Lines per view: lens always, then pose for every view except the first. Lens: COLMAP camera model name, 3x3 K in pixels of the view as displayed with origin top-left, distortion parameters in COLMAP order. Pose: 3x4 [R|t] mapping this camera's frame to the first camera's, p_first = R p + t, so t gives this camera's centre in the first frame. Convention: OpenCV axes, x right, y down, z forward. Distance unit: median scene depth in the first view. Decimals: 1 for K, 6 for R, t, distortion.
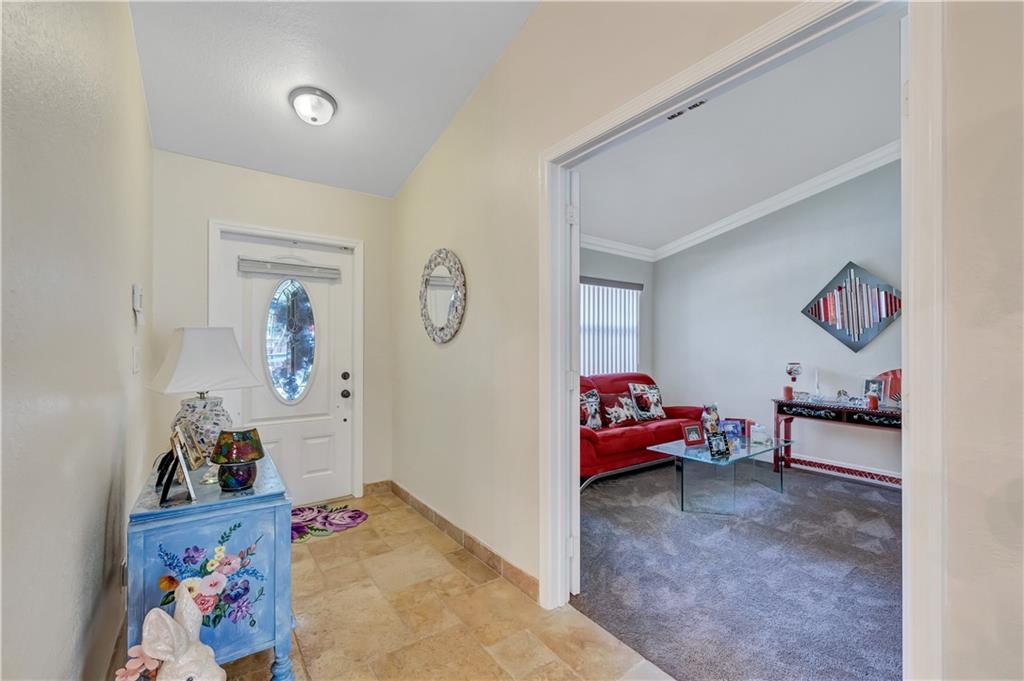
lens RADIAL K [[428.9, 0, 510.6], [0, 428.9, 342.8], [0, 0, 1]] dist [-0.002272, 0.000307]
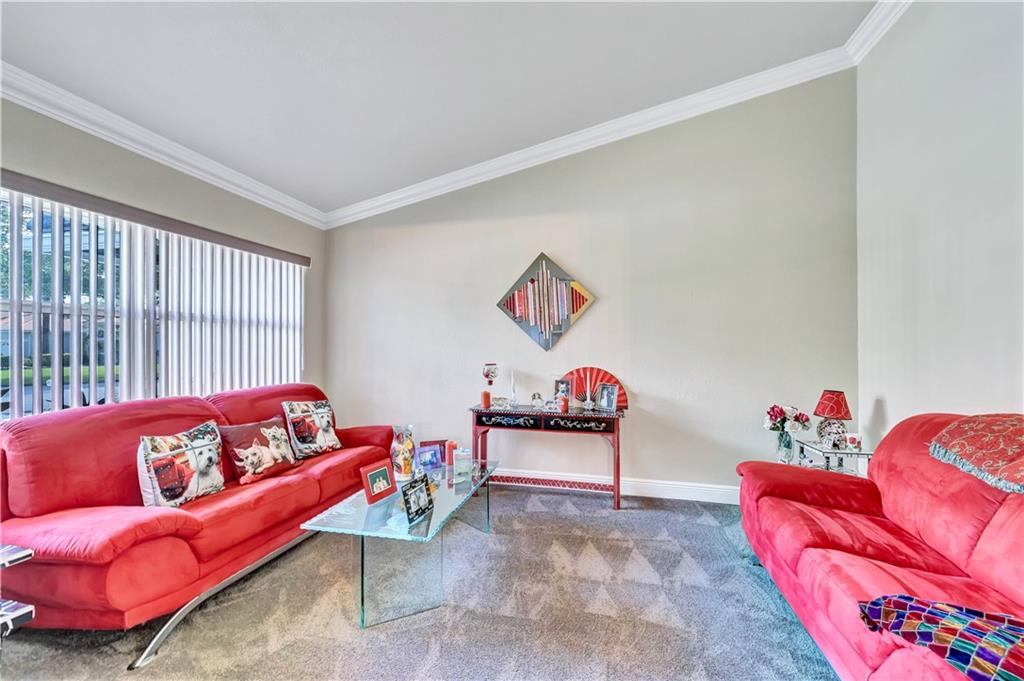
lens RADIAL K [[428.9, 0, 510.6], [0, 428.9, 342.8], [0, 0, 1]] dist [-0.002272, 0.000307]
pose [[0.758859, 0.001138, 0.651254, 0.136099], [-0.003006, 0.999994, 0.001756, 0.003152], [-0.651249, -0.003290, 0.758857, 0.334971]]
